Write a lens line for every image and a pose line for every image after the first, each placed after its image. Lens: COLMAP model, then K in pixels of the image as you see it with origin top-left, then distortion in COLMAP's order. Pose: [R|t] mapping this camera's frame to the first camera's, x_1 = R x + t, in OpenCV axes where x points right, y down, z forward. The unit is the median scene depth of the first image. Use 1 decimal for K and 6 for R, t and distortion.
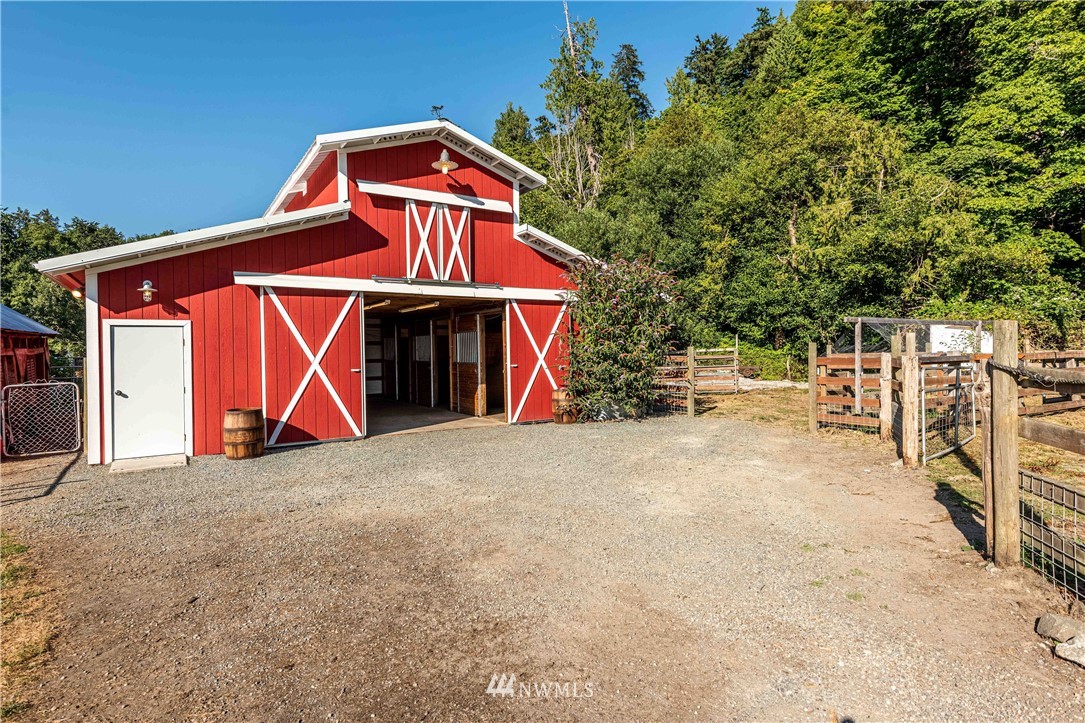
lens RADIAL K [[585.0, 0, 541.3], [0, 585.0, 351.9], [0, 0, 1]] dist [0.025772, -0.004193]
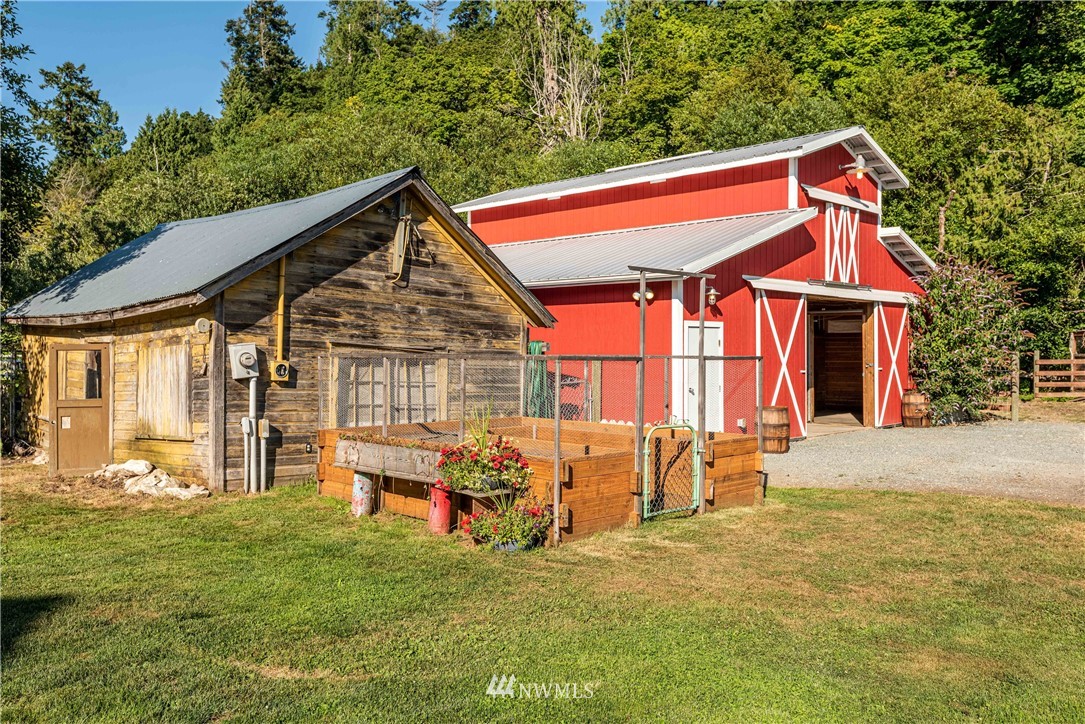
lens RADIAL K [[881.9, 0, 541.9], [0, 881.9, 354.4], [0, 0, 1]] dist [0.016982, 0.011719]
pose [[0.975620, 0.014459, 0.218991, -0.392056], [-0.015599, 0.999872, 0.003478, 0.001176], [-0.218913, -0.006809, 0.975721, -0.141970]]
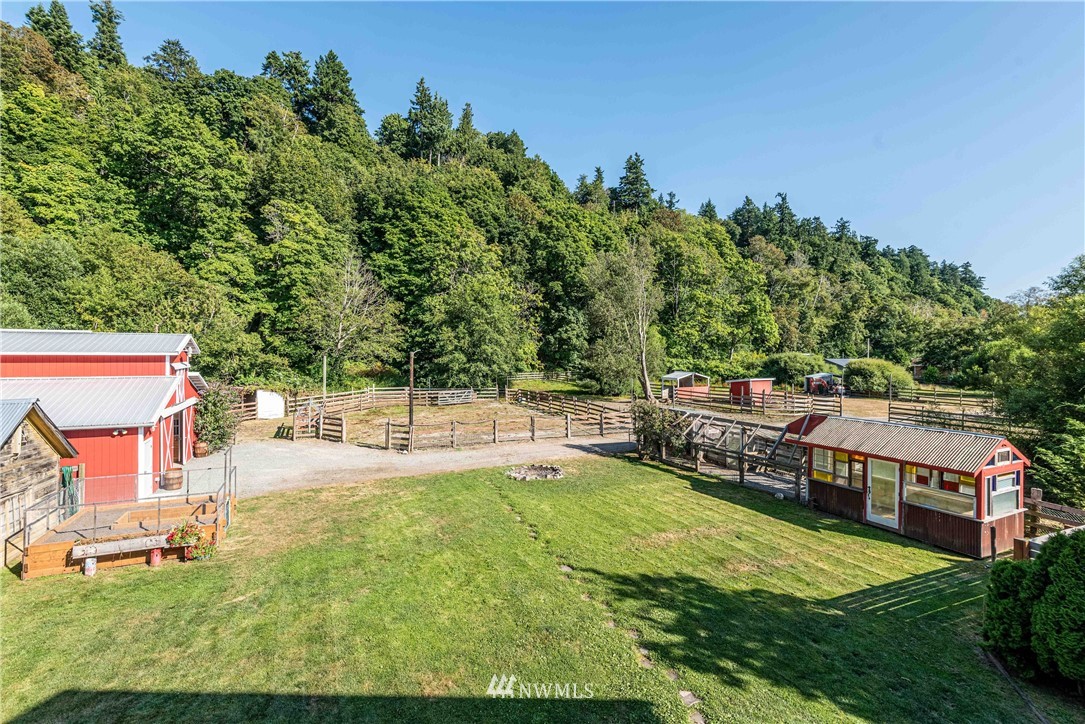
lens RADIAL K [[488.5, 0, 540.2], [0, 488.5, 352.1], [0, 0, 1]] dist [0.024797, -0.012829]
pose [[0.131873, 0.012263, 0.991191, -0.735710], [-0.007790, 0.999905, -0.011335, -0.119848], [-0.991236, -0.006227, 0.131956, -0.245160]]
